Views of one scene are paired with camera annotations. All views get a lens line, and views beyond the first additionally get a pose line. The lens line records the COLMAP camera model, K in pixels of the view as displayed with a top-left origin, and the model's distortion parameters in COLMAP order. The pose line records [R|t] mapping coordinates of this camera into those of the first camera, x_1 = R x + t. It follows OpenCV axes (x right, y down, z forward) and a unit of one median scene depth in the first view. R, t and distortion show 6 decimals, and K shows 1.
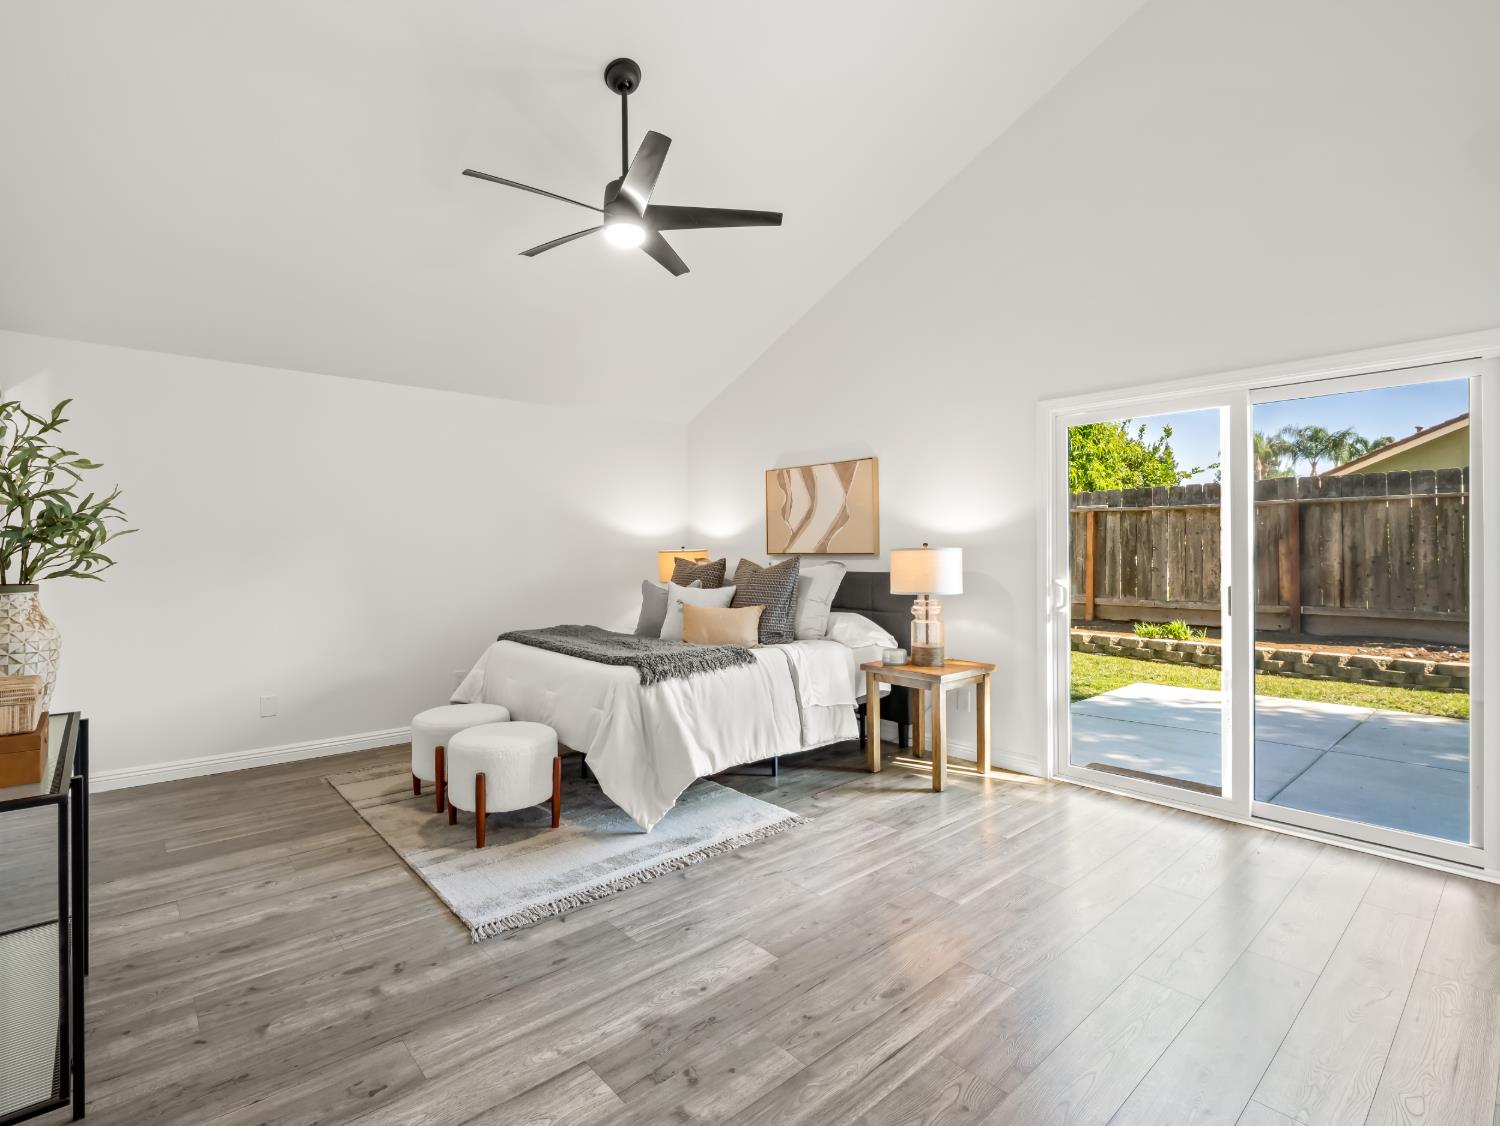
lens RADIAL K [[725.9, 0, 741.8], [0, 725.9, 550.7], [0, 0, 1]] dist [-0.006675, -0.004474]
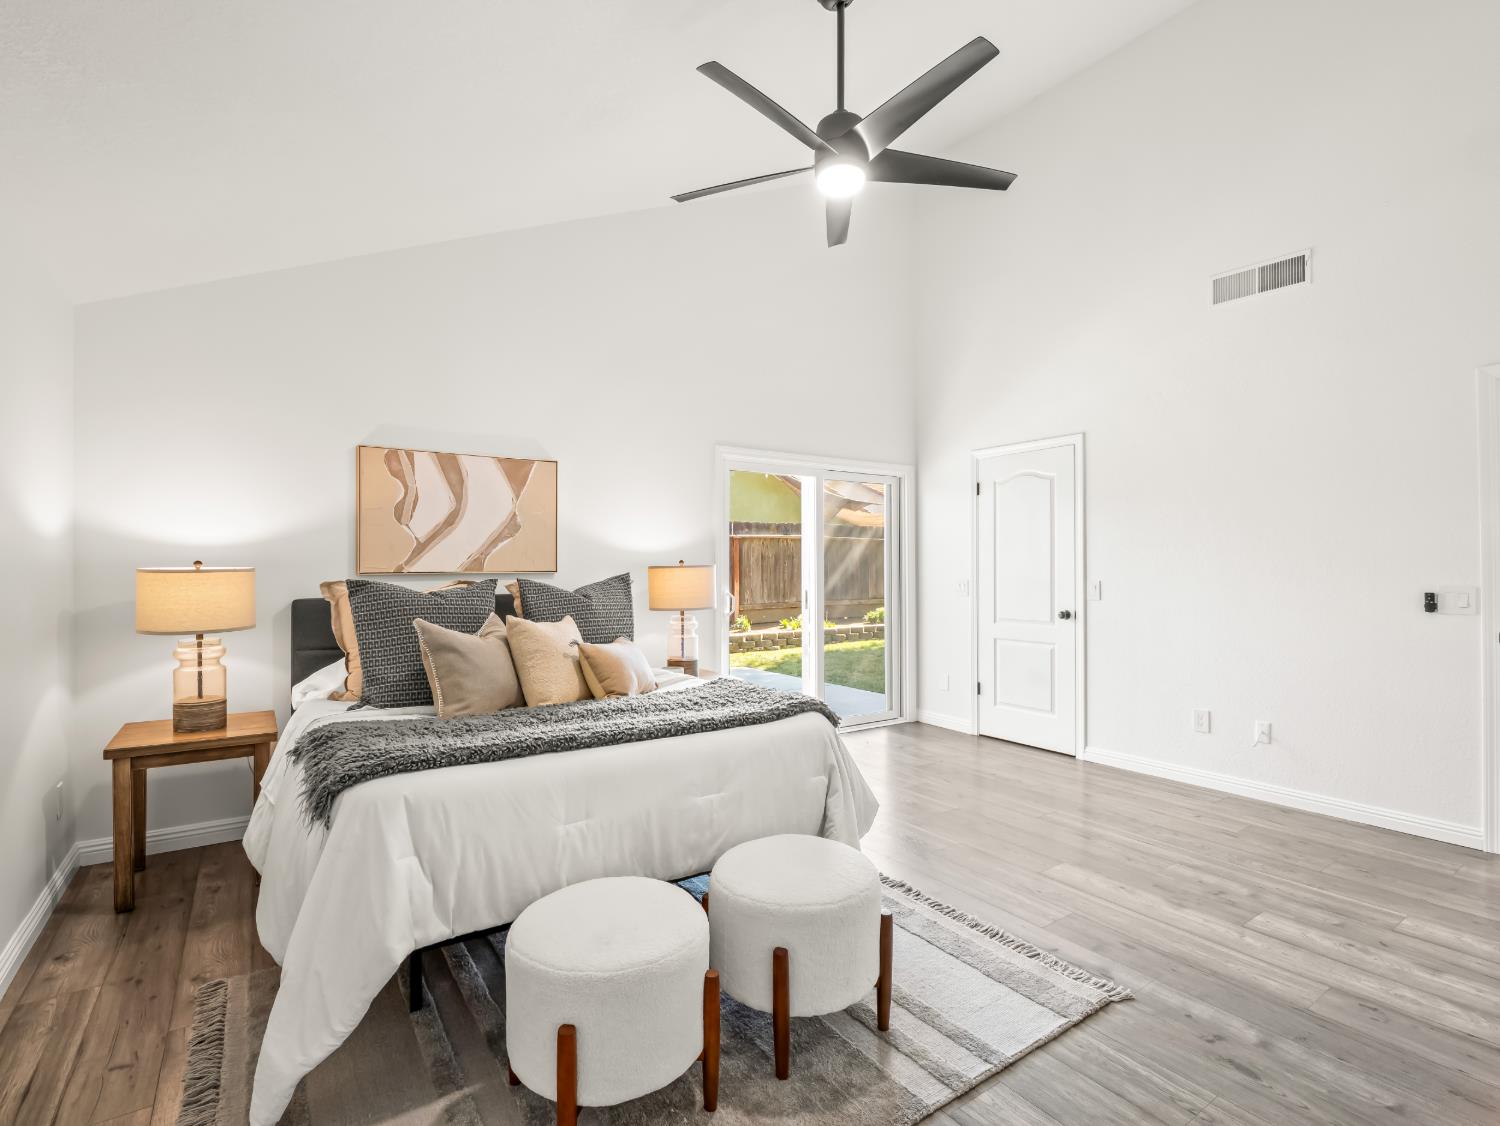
lens RADIAL K [[725.9, 0, 723.8], [0, 725.9, 569.3], [0, 0, 1]] dist [-0.006675, -0.004474]
pose [[0.133872, 0.003140, 0.990994, -1.243526], [0.000904, 0.999994, -0.003291, 0.008286], [-0.990998, 0.001337, 0.133869, 1.287418]]
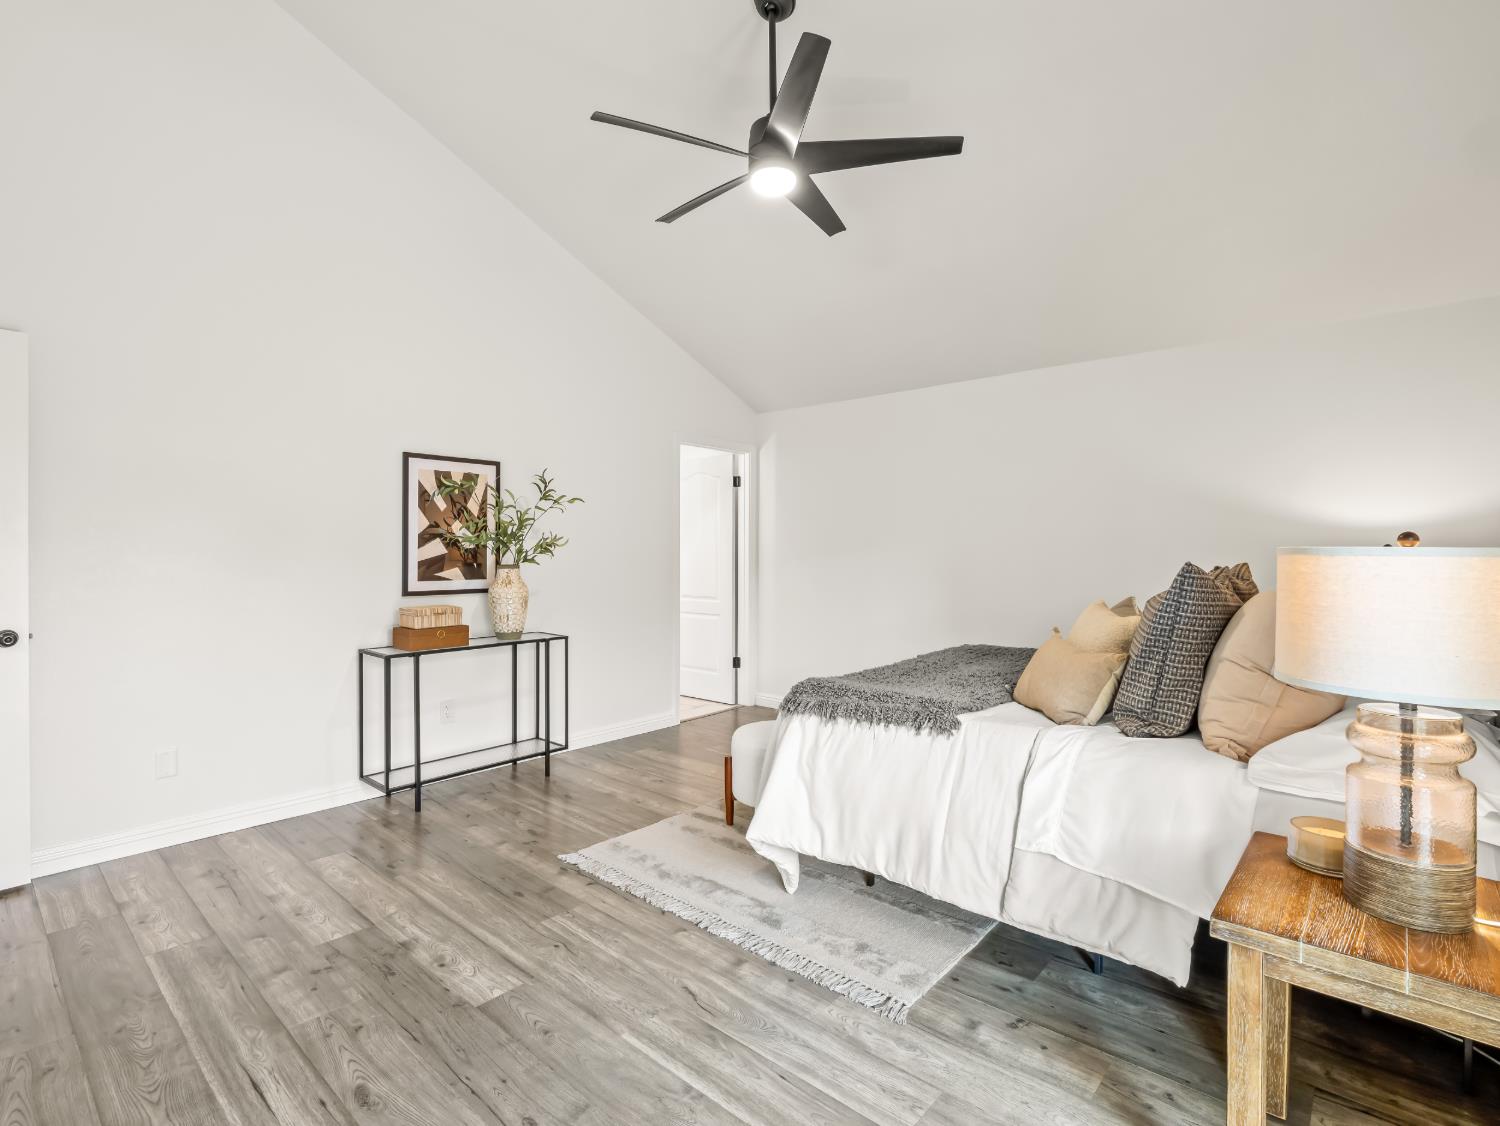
lens RADIAL K [[725.9, 0, 734.3], [0, 725.9, 556.4], [0, 0, 1]] dist [-0.006675, -0.004474]
pose [[0.124707, 0.014893, -0.992082, 0.854188], [-0.003143, 0.999888, 0.014615, -0.005472], [0.992189, 0.001295, 0.124740, 1.064490]]
